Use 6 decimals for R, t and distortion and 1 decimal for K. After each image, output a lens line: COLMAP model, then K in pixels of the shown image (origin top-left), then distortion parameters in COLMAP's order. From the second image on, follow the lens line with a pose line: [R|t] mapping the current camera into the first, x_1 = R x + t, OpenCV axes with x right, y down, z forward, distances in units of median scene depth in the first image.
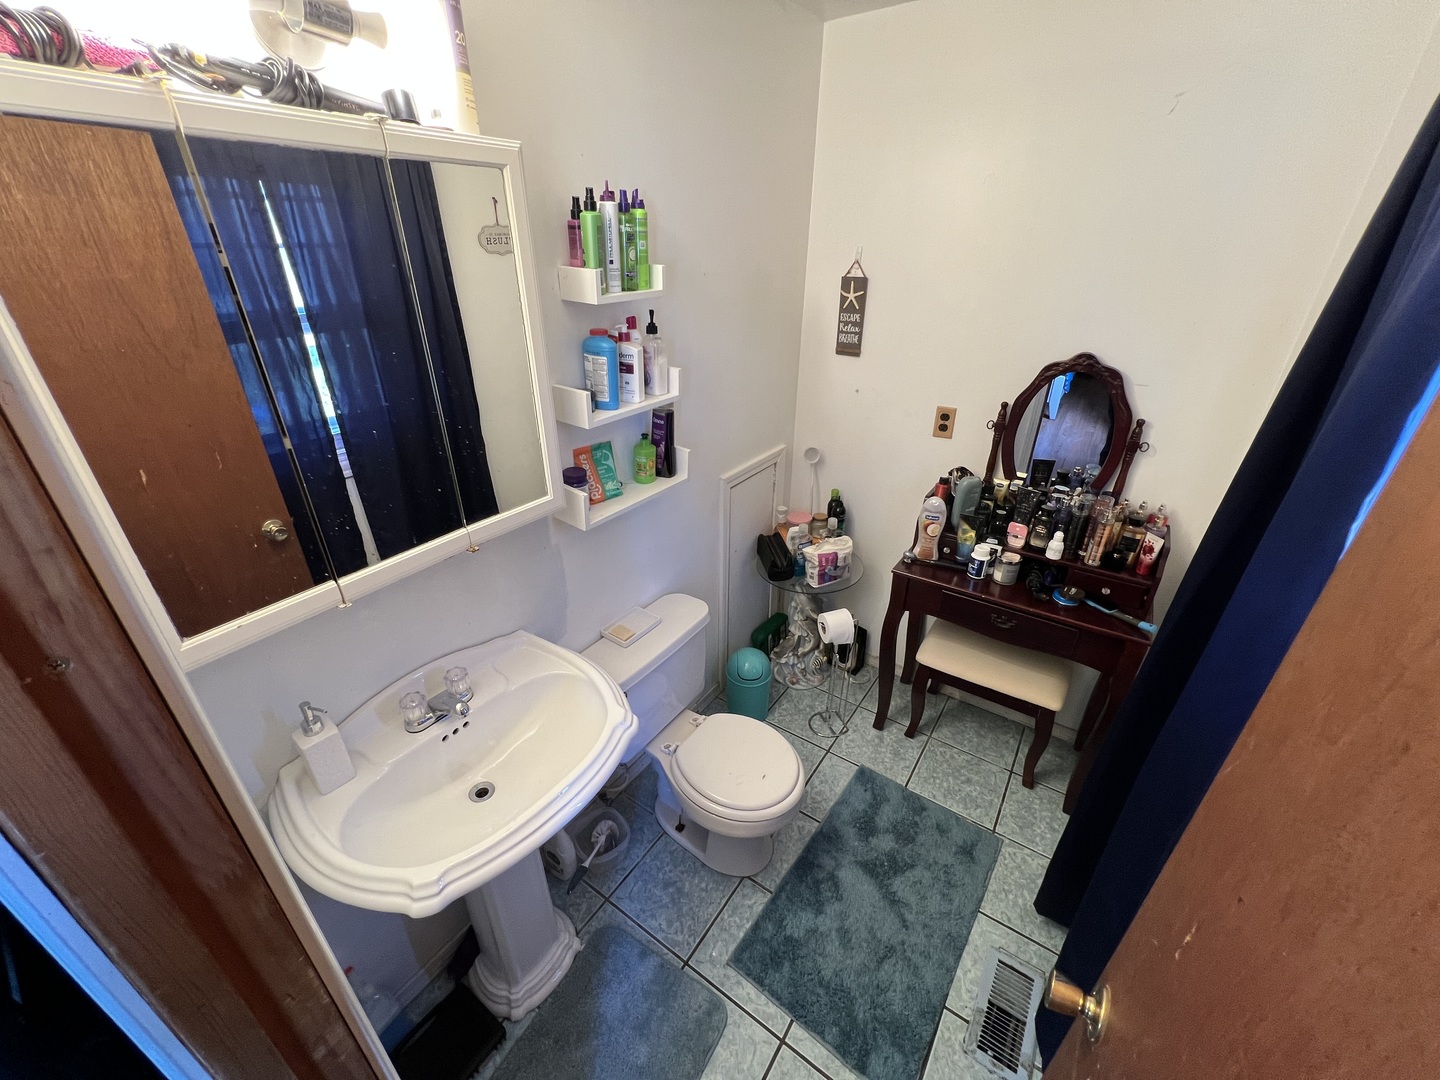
lens RADIAL K [[575.0, 0, 720.4], [0, 575.0, 540.4], [0, 0, 1]] dist [0.001313, -0.000011]
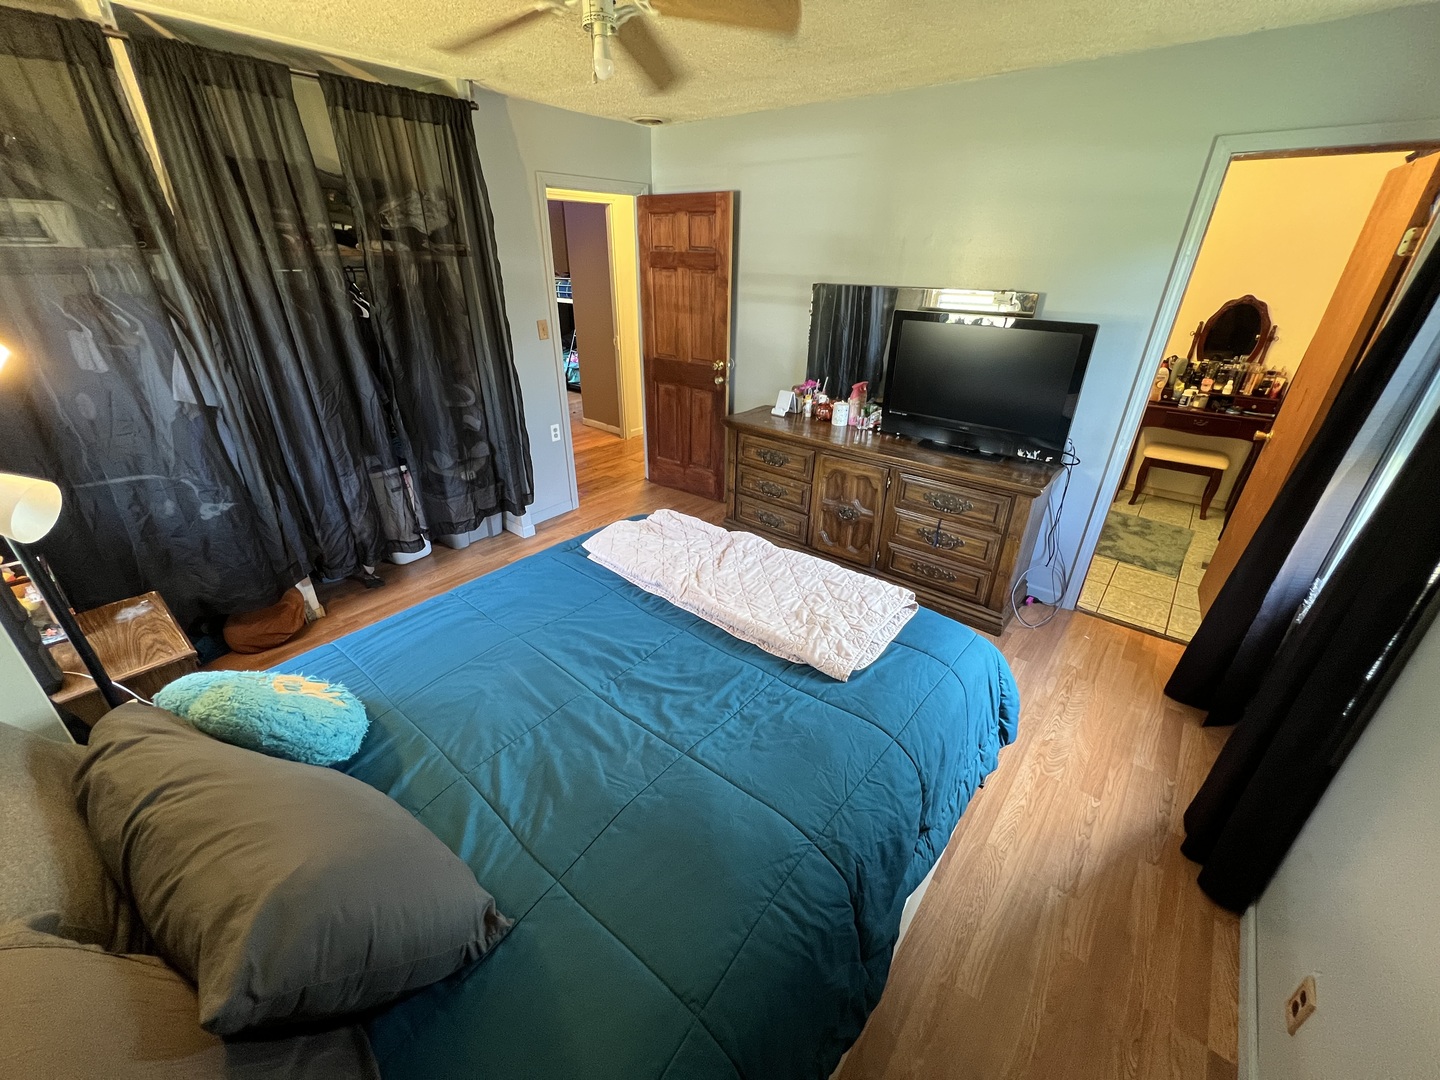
lens RADIAL K [[575.0, 0, 715.3], [0, 575.0, 538.8], [0, 0, 1]] dist [0.001313, -0.000011]
pose [[0.996436, 0.037988, -0.075315, -1.081682], [-0.038651, 0.999226, -0.007369, 0.635303], [0.074977, 0.010254, 0.997133, -1.206374]]
